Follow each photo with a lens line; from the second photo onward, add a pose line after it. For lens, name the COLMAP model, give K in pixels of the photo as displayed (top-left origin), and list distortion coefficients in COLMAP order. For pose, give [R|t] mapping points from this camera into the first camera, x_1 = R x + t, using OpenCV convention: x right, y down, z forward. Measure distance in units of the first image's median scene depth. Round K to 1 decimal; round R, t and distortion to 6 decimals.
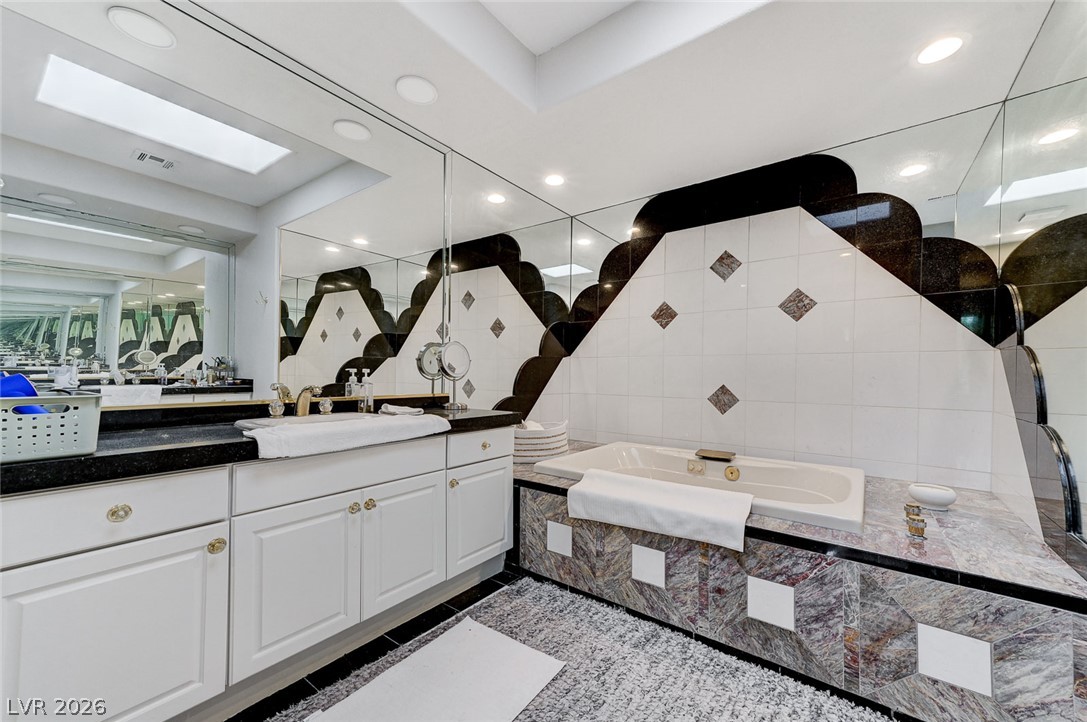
lens RADIAL K [[431.0, 0, 545.0], [0, 431.0, 374.6], [0, 0, 1]] dist [0.019439, 0.002248]
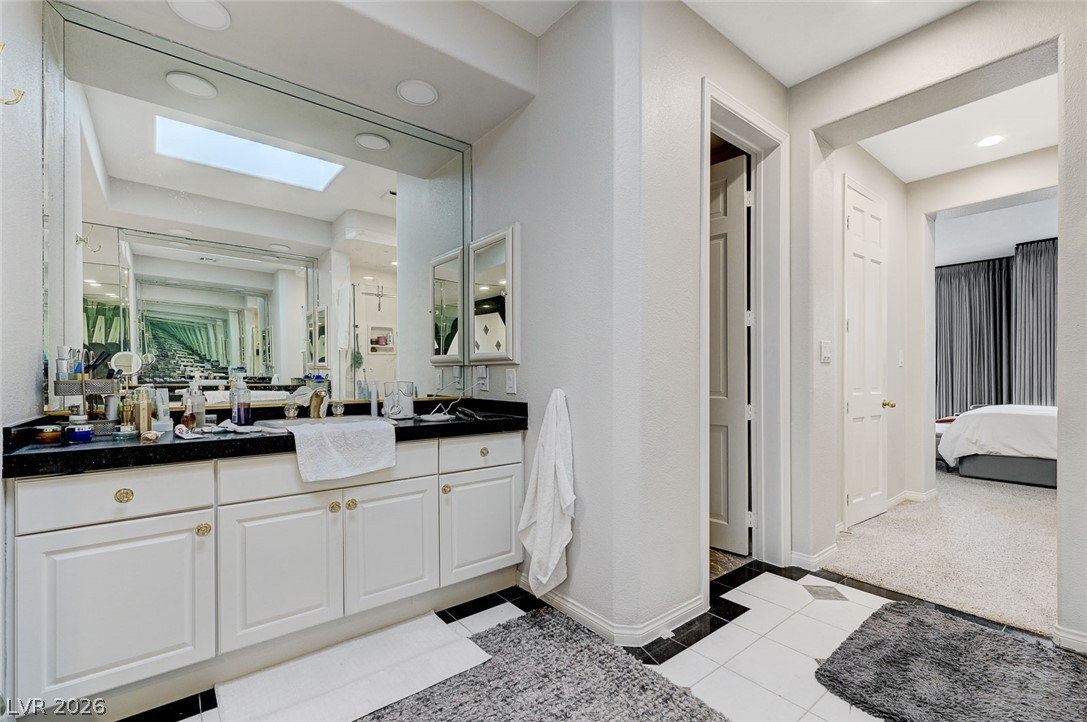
lens RADIAL K [[475.1, 0, 543.4], [0, 475.1, 377.2], [0, 0, 1]] dist [0.003670, 0.000313]
pose [[0.968602, -0.006119, -0.248540, 0.279135], [0.006035, 0.999981, -0.001102, -0.000040], [0.248542, -0.000433, 0.968621, 0.012264]]
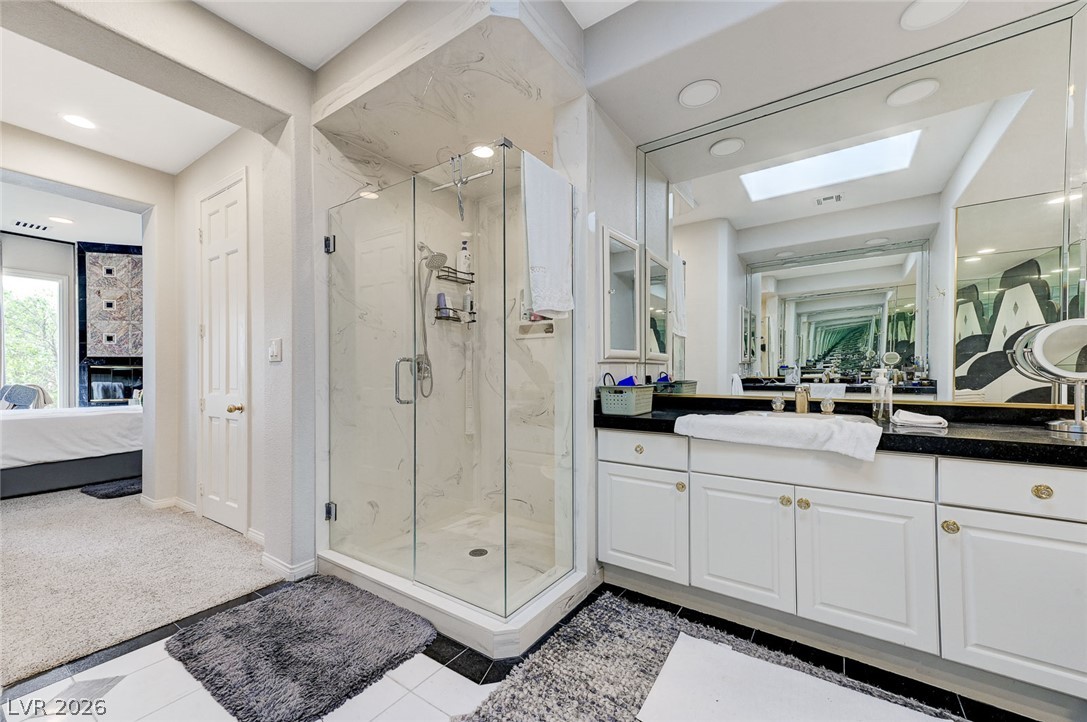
lens RADIAL K [[431.0, 0, 552.6], [0, 431.0, 371.7], [0, 0, 1]] dist [0.019439, 0.002248]
pose [[0.037860, -0.011156, -0.999221, 0.506058], [0.003346, 0.999933, -0.011037, 0.001324], [0.999277, -0.002926, 0.037895, 0.327364]]
